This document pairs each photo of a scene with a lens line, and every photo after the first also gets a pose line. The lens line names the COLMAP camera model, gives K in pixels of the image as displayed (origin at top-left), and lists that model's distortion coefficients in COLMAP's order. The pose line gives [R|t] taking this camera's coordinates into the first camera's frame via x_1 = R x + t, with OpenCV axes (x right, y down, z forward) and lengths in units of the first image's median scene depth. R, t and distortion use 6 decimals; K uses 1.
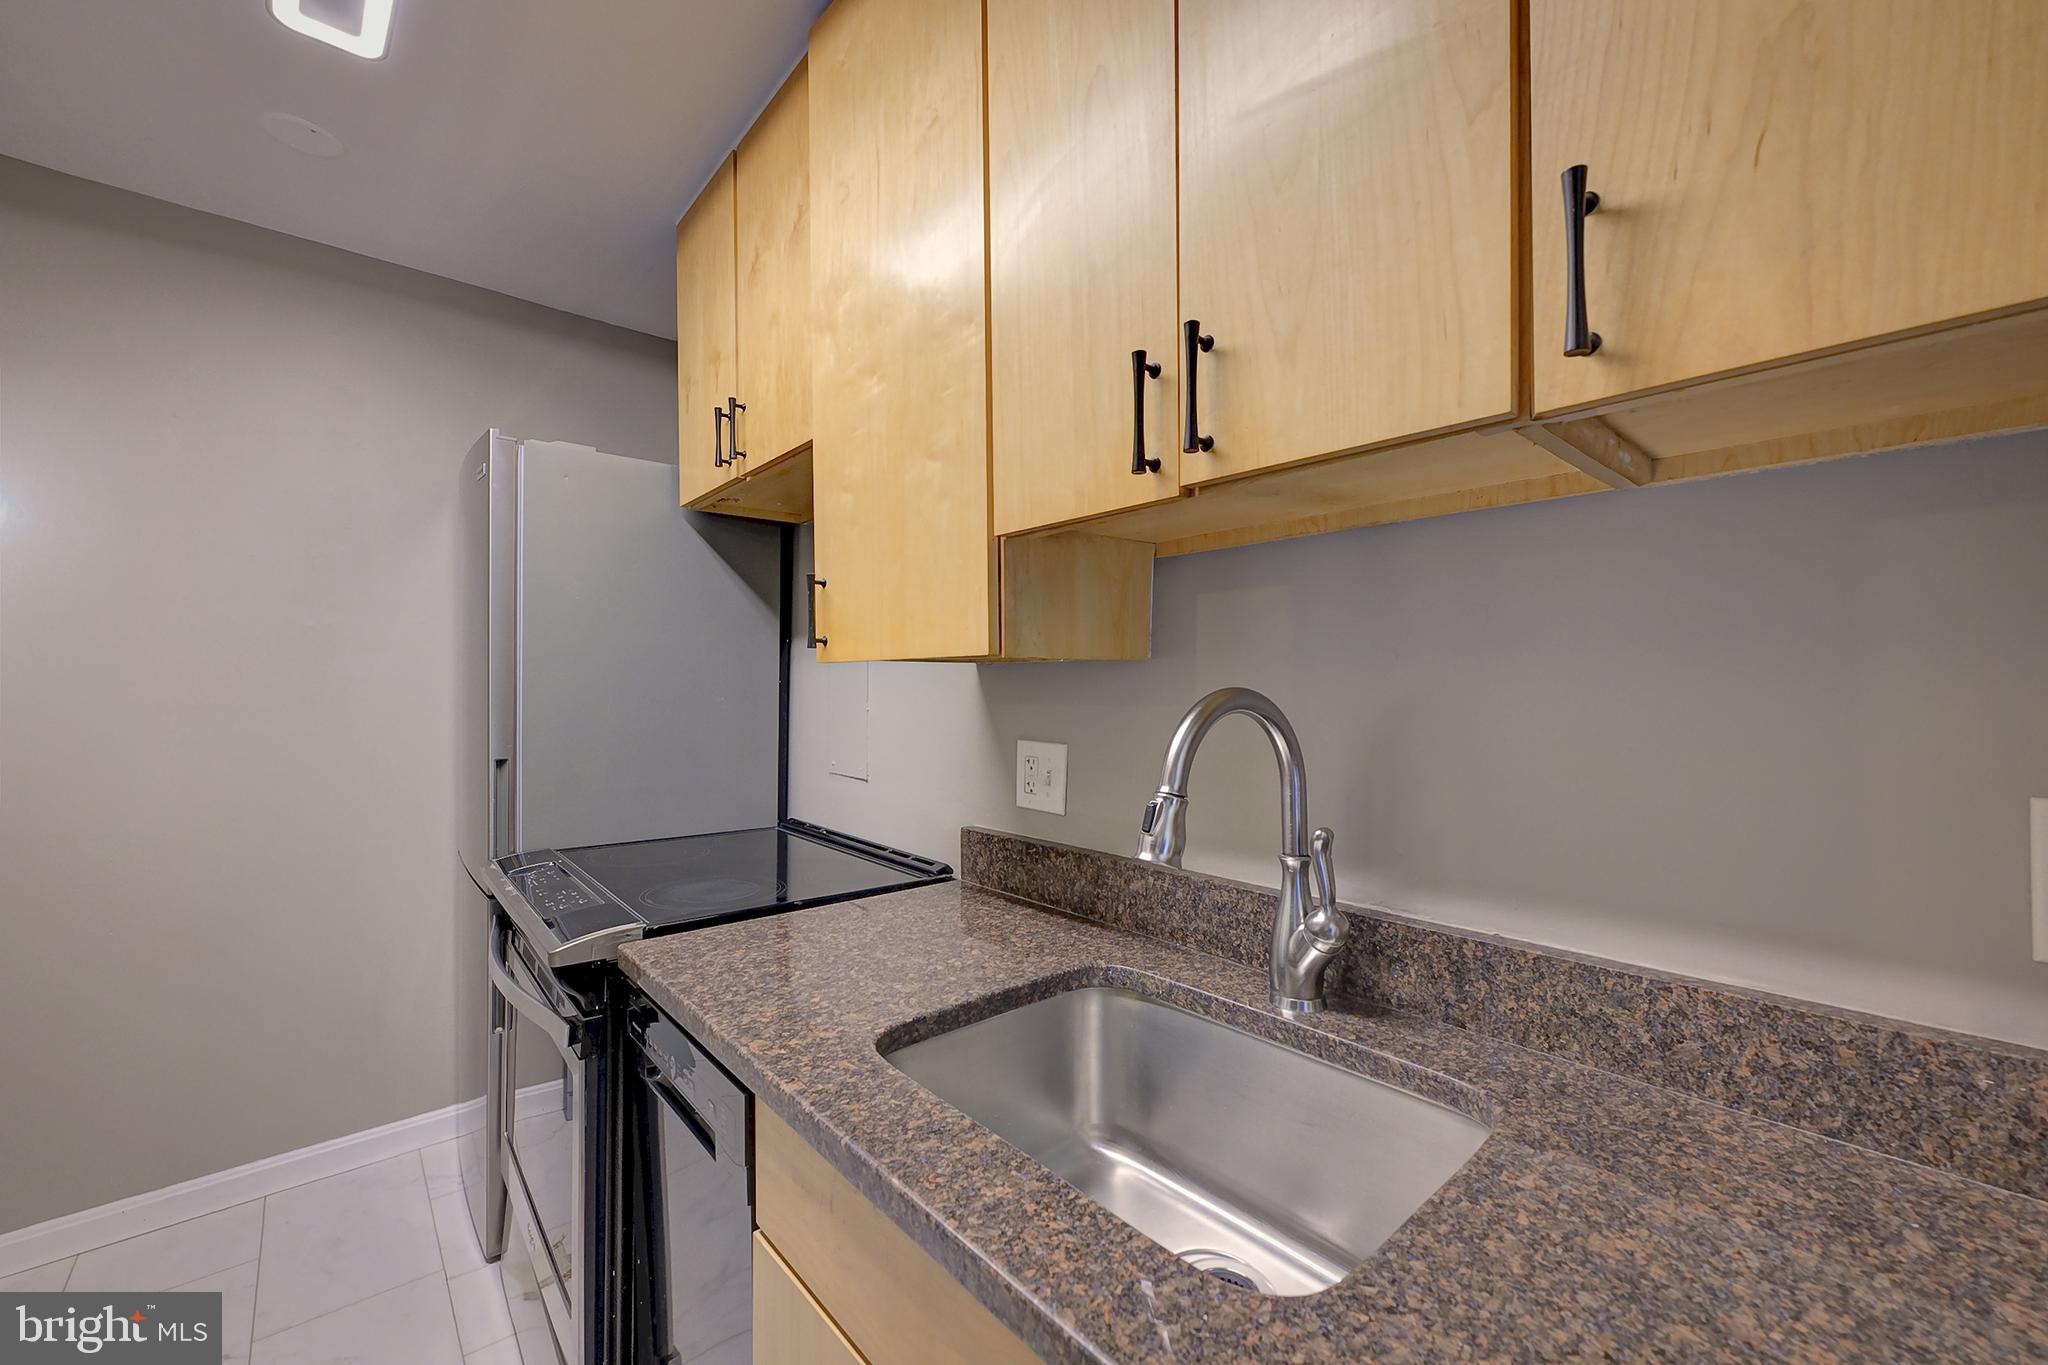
lens RADIAL K [[806.5, 0, 1018.0], [0, 806.5, 682.2], [0, 0, 1]] dist [0.002305, -0.000451]
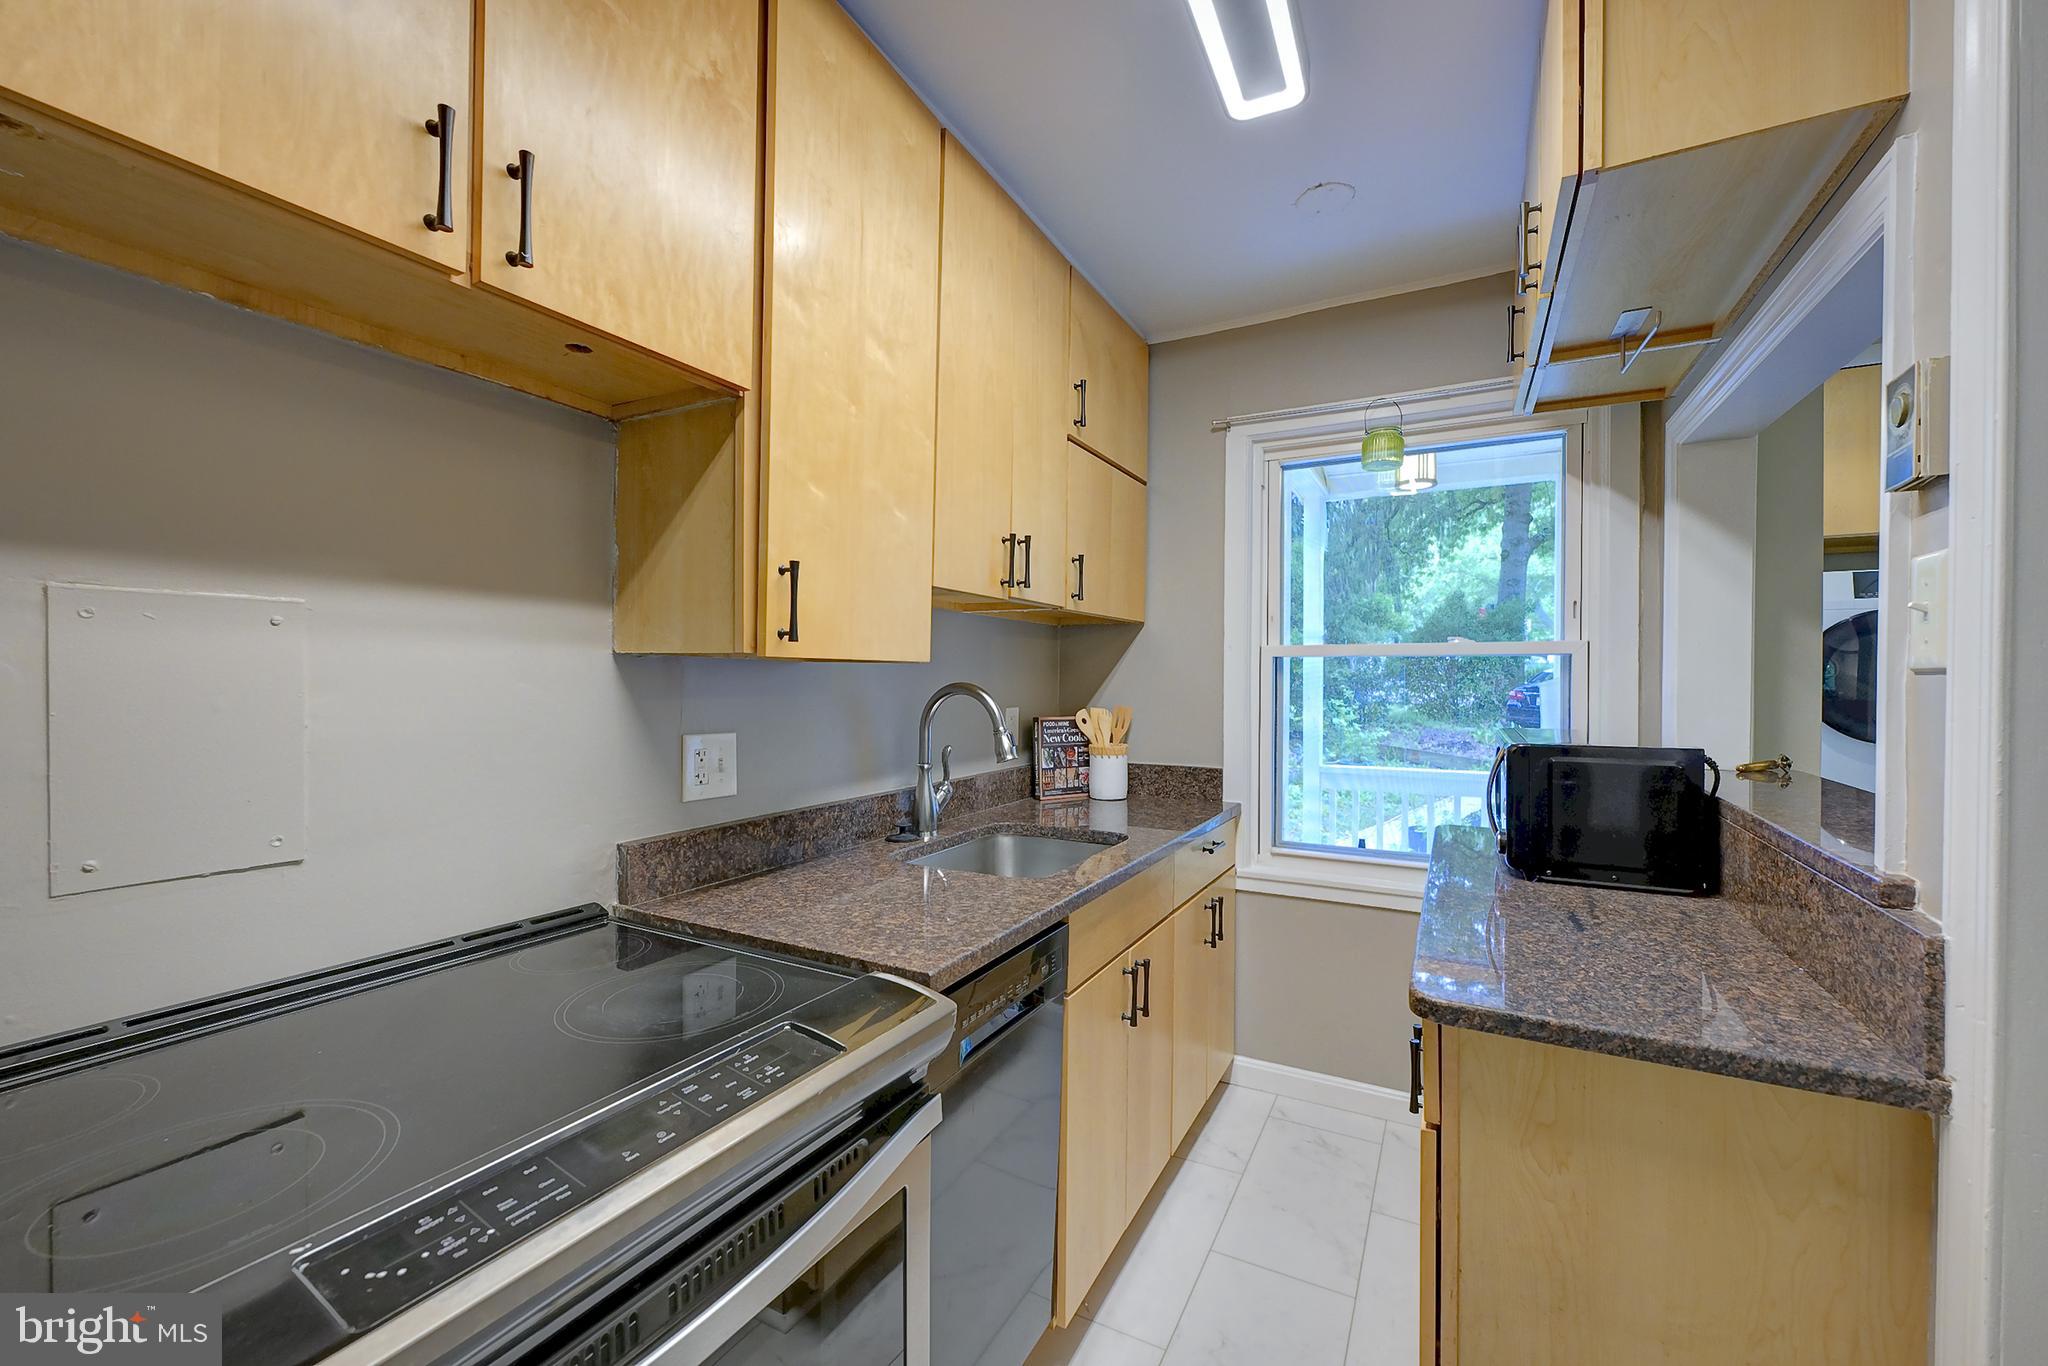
lens RADIAL K [[806.5, 0, 1021.8], [0, 806.5, 681.9], [0, 0, 1]] dist [0.002305, -0.000451]
pose [[-0.349193, -0.005435, 0.937035, -1.240335], [-0.014289, 0.999898, 0.000475, -0.000992], [-0.936942, -0.013223, -0.349235, 1.104963]]
